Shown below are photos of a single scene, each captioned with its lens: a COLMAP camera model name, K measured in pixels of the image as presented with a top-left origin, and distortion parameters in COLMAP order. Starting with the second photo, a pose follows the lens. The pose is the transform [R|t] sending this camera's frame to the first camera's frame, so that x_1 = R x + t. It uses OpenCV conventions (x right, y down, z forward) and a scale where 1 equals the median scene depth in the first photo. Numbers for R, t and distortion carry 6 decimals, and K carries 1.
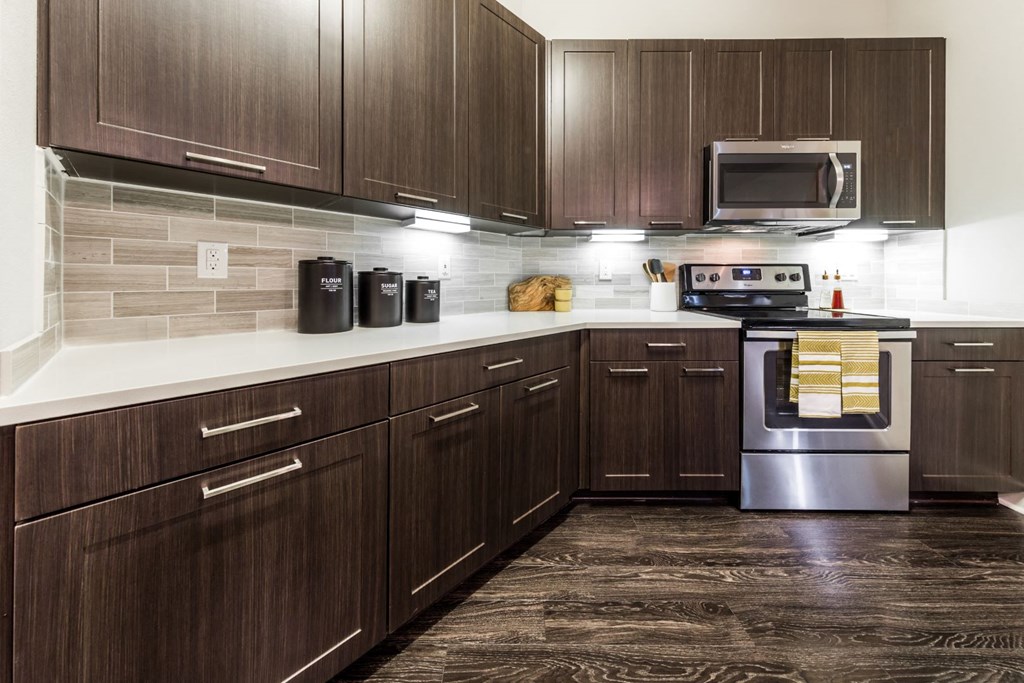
lens RADIAL K [[431.9, 0, 511.1], [0, 431.9, 284.5], [0, 0, 1]] dist [-0.000259, -0.000055]
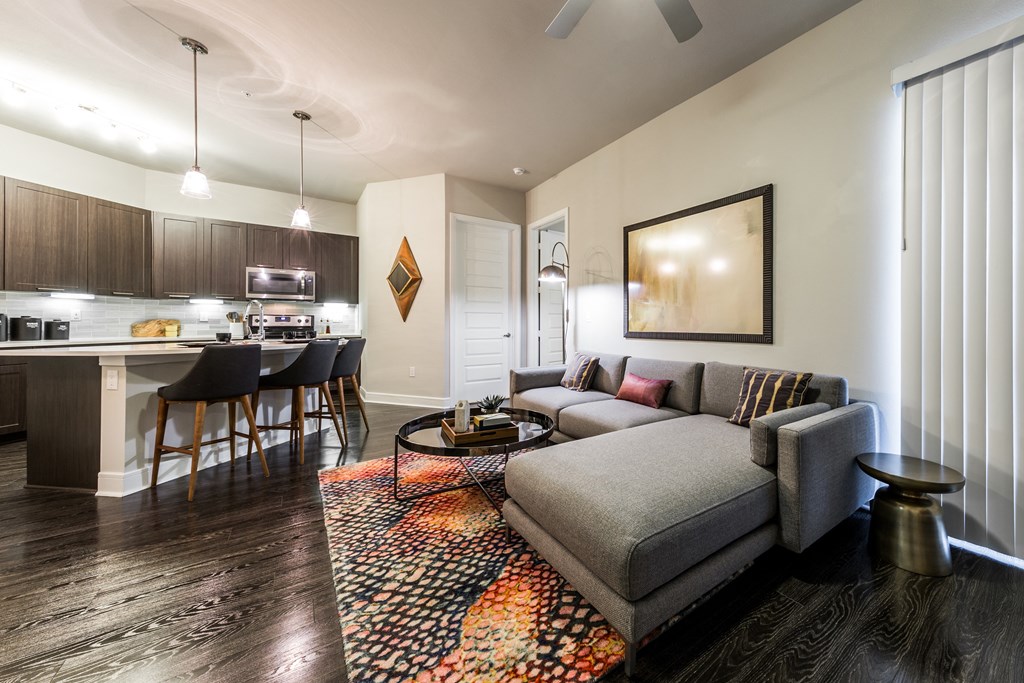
lens RADIAL K [[340.0, 0, 509.4], [0, 340.0, 322.5], [0, 0, 1]] dist [0.000758, 0.000130]
pose [[0.777362, 0.002292, 0.629050, 0.504576], [-0.000046, 0.999994, -0.003587, 0.001165], [-0.629054, 0.002759, 0.777357, -1.835616]]
